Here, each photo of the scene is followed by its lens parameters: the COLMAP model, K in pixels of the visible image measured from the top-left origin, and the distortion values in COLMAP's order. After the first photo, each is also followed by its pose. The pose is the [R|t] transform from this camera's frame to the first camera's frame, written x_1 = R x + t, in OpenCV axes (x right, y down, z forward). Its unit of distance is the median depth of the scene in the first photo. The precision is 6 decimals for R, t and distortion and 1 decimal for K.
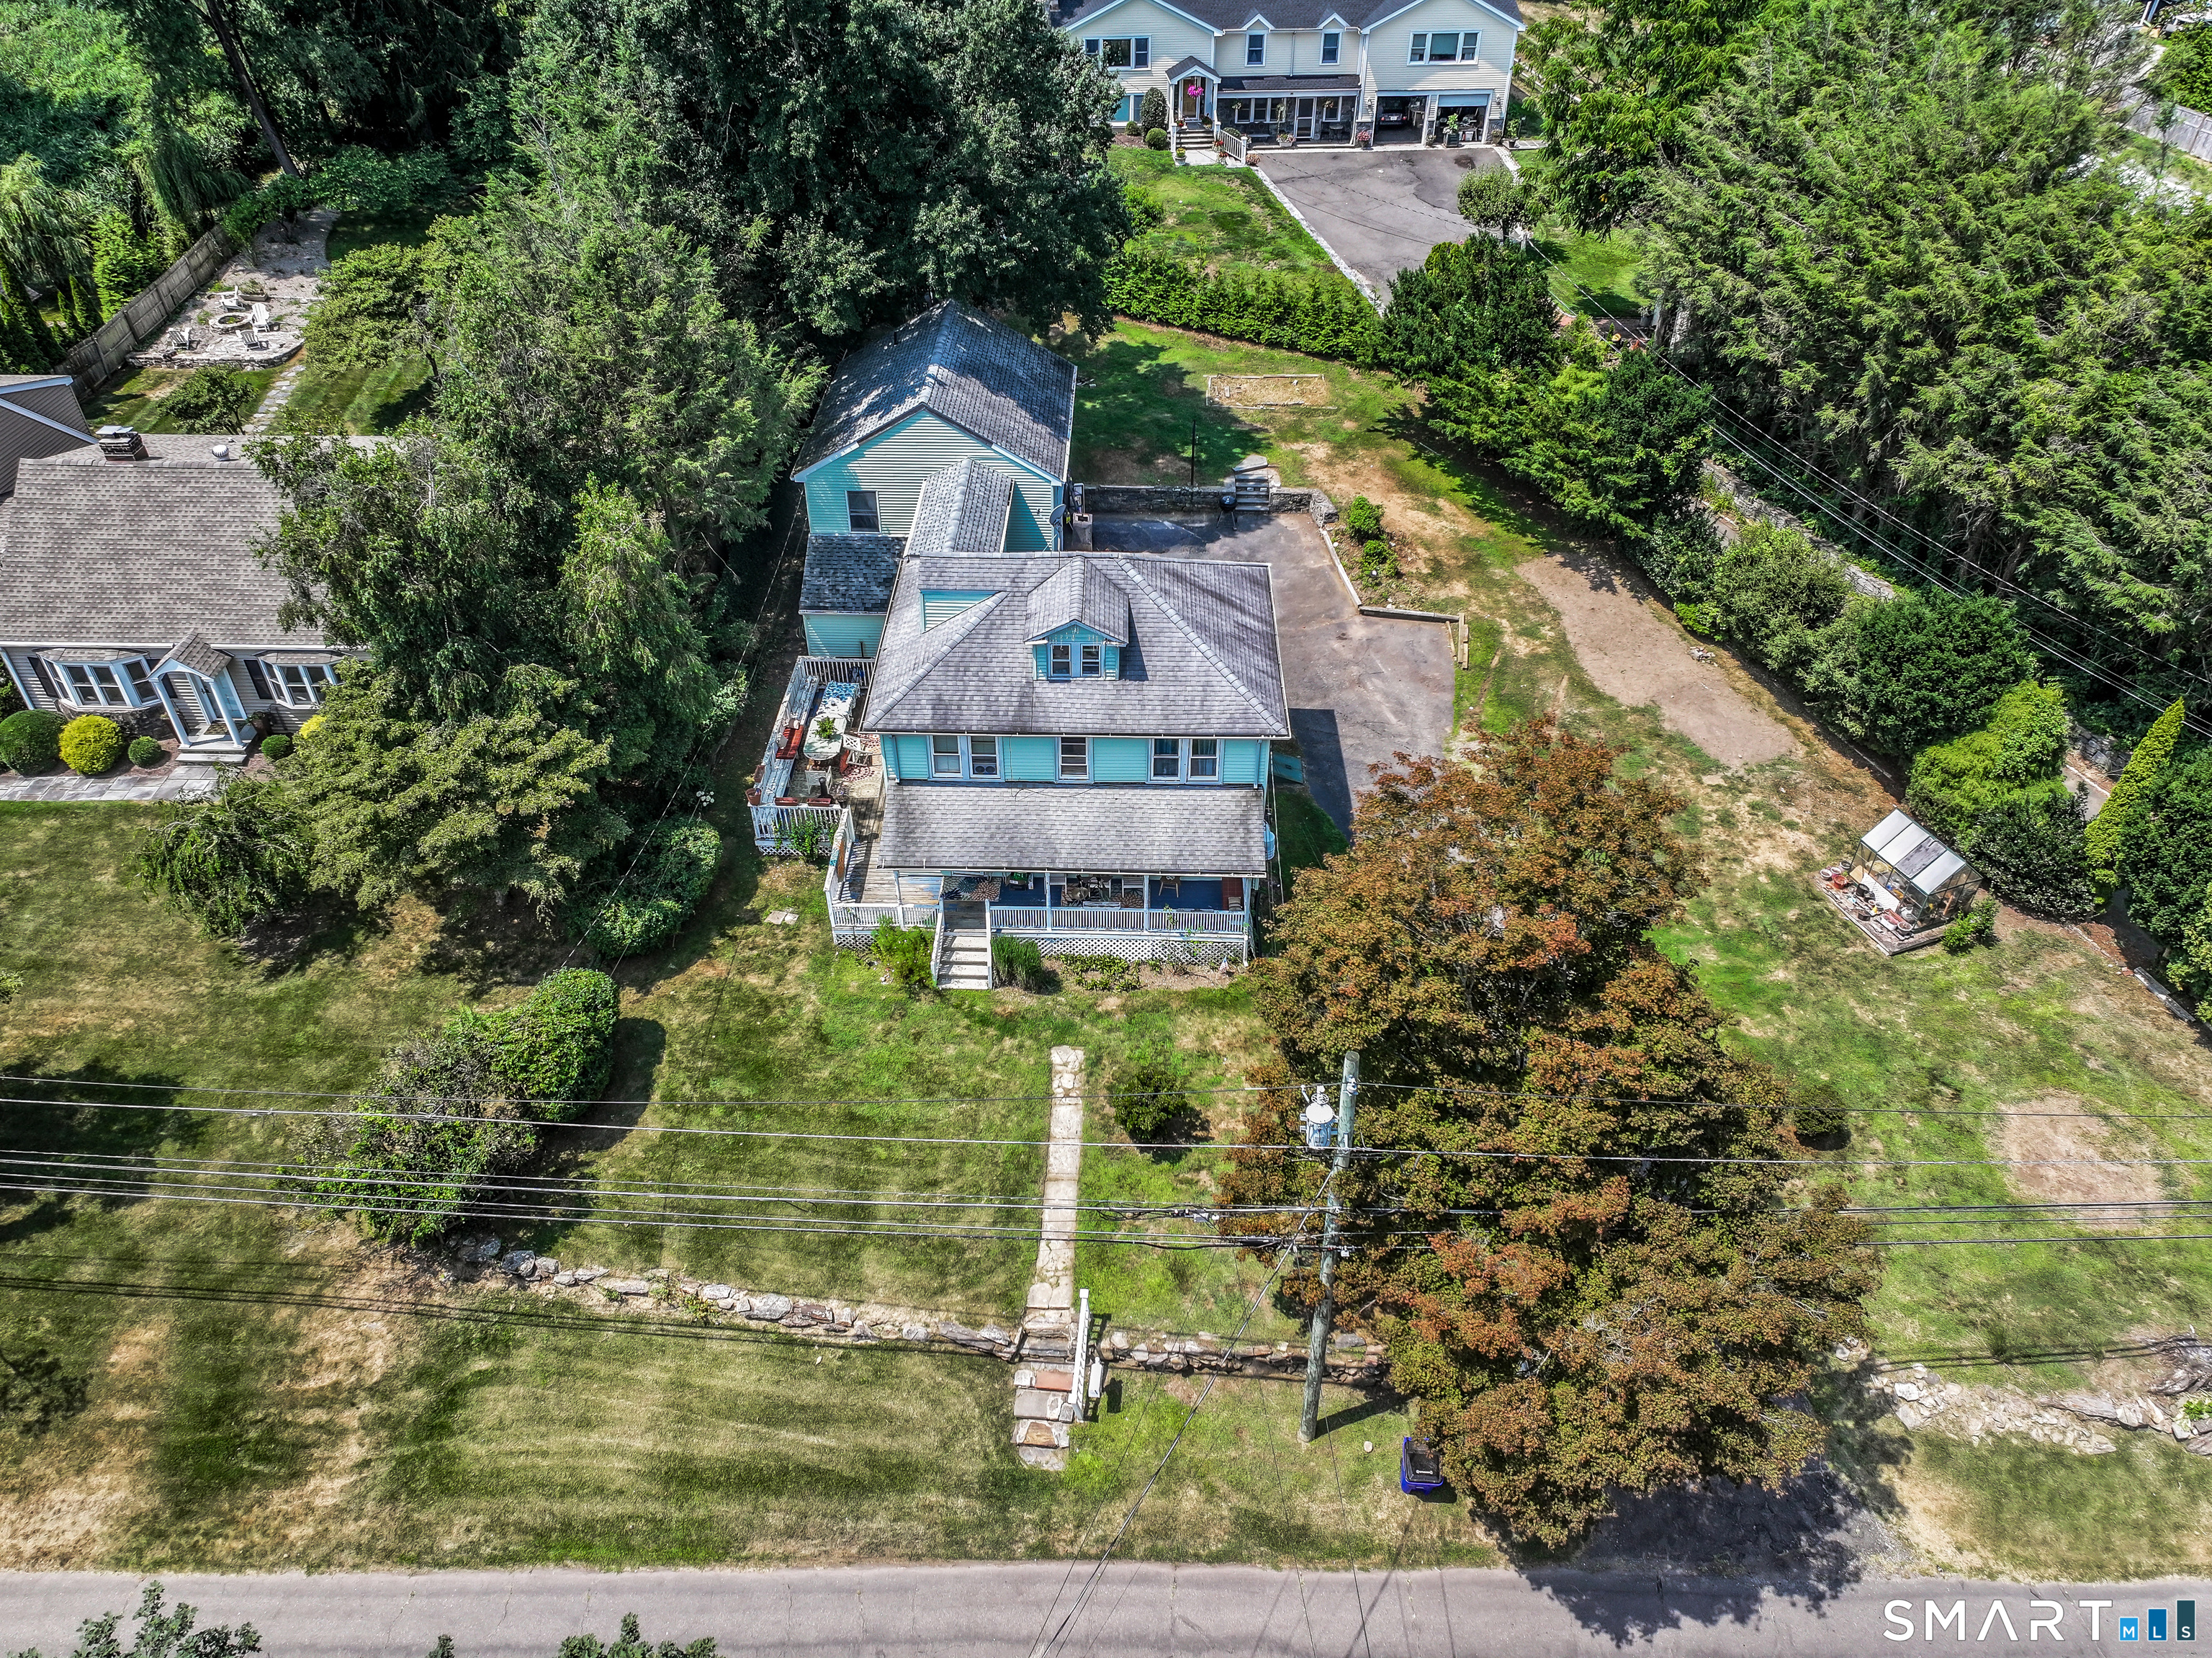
lens RADIAL K [[1548.6, 0, 1108.3], [0, 1548.6, 817.7], [0, 0, 1]] dist [-0.001321, 0.011173]
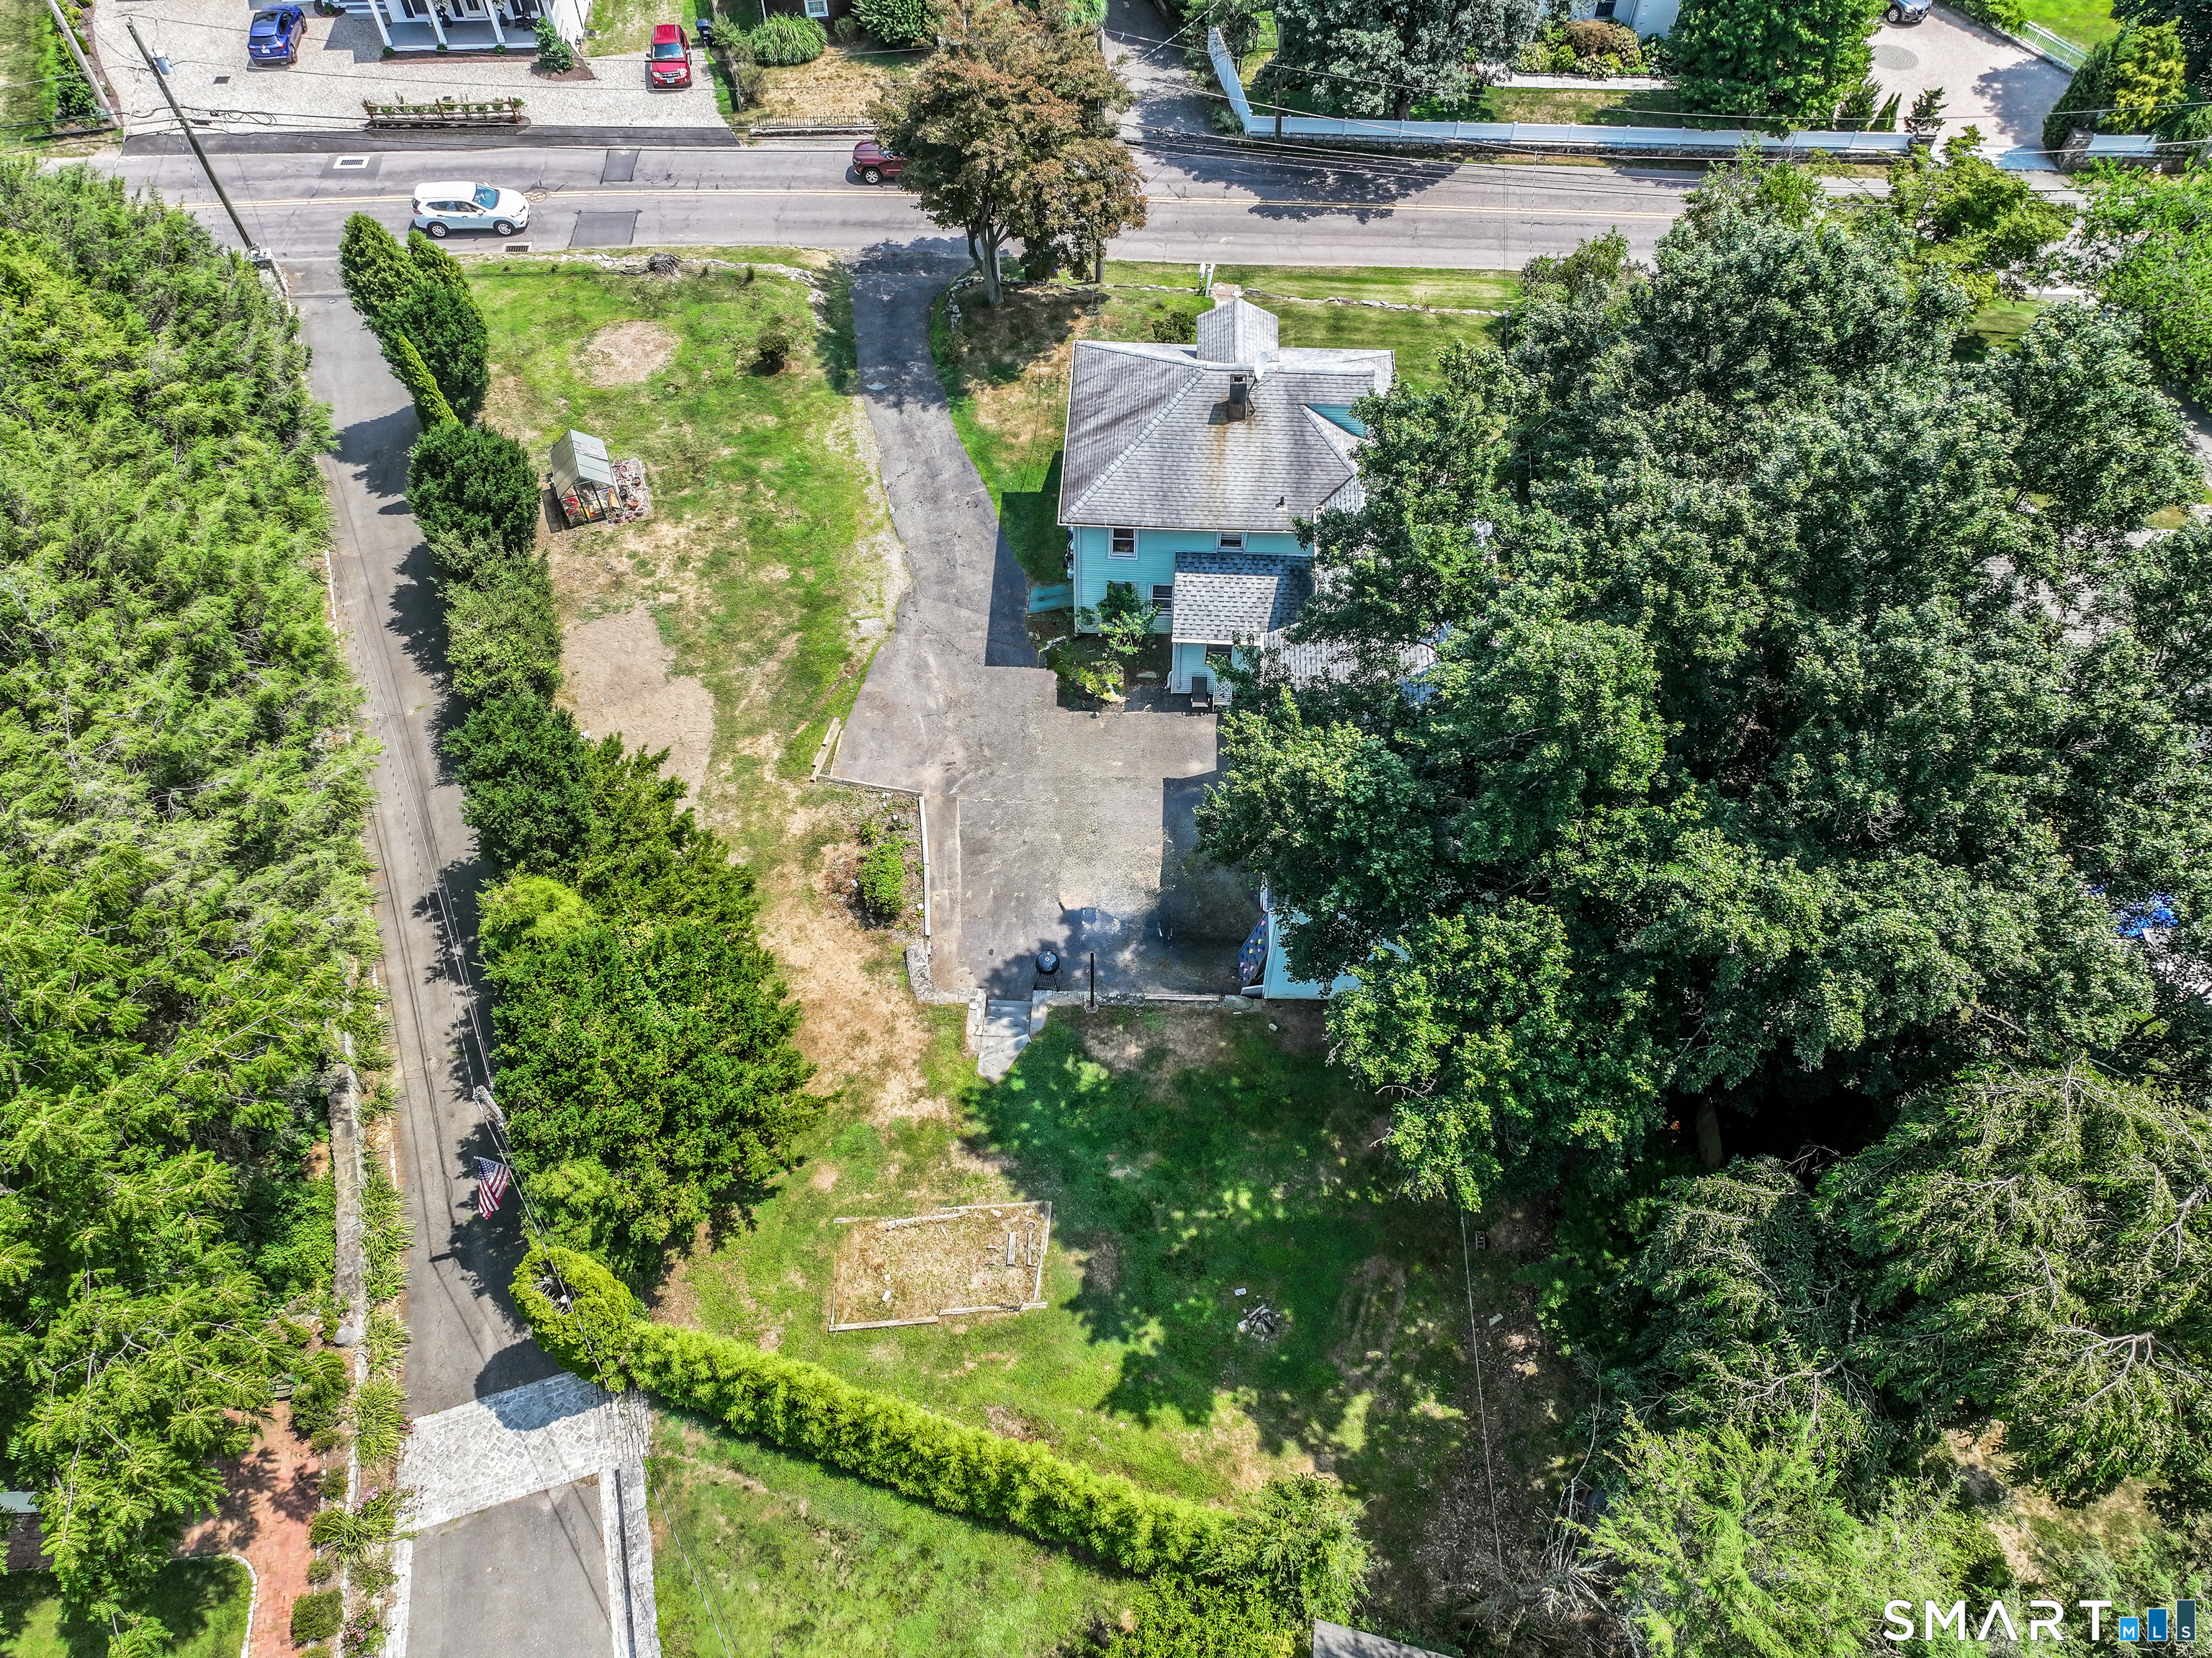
lens RADIAL K [[1548.6, 0, 1108.3], [0, 1548.6, 817.7], [0, 0, 1]] dist [-0.001321, 0.011173]
pose [[-0.999554, -0.020236, 0.021939, 0.046308], [0.022605, -0.033272, 0.999191, -1.284804], [-0.019490, 0.999241, 0.033715, 1.240262]]
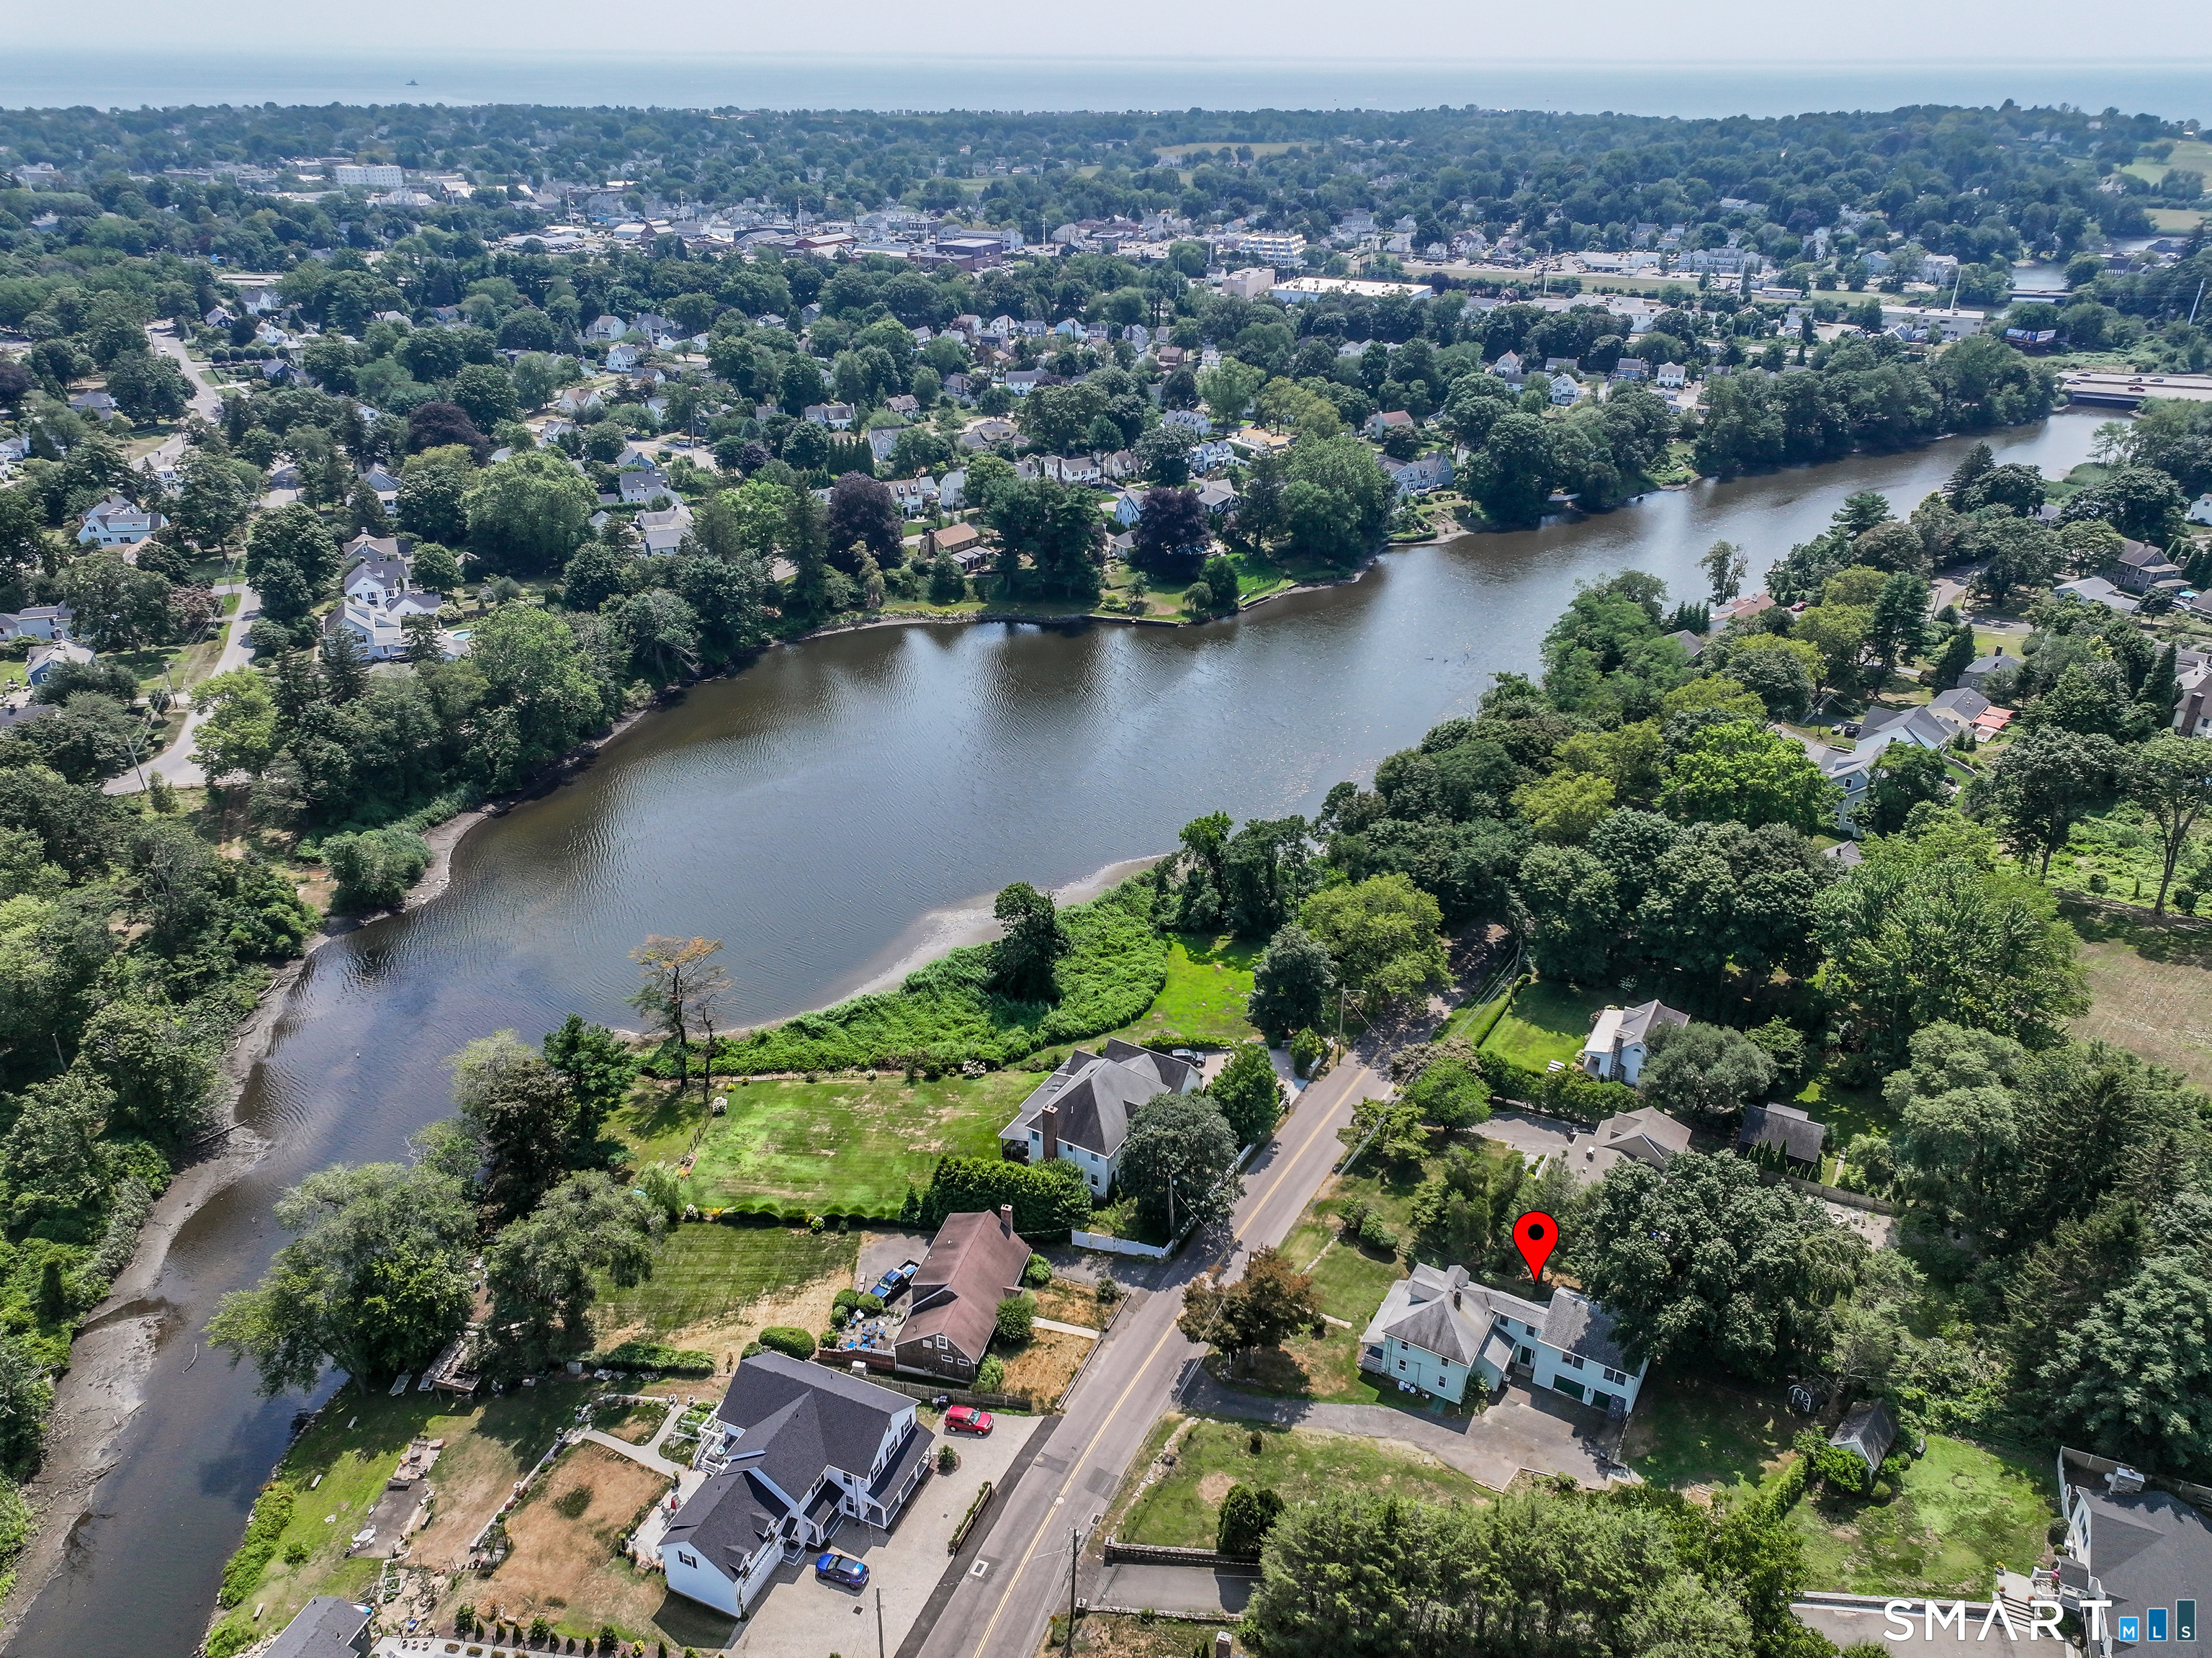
lens RADIAL K [[1548.6, 0, 1108.3], [0, 1548.6, 817.7], [0, 0, 1]] dist [-0.001321, 0.011173]
pose [[-0.487838, 0.399441, -0.776184, 2.625389], [-0.537021, 0.563673, 0.627600, -2.536162], [0.688203, 0.722994, -0.060473, -0.136184]]
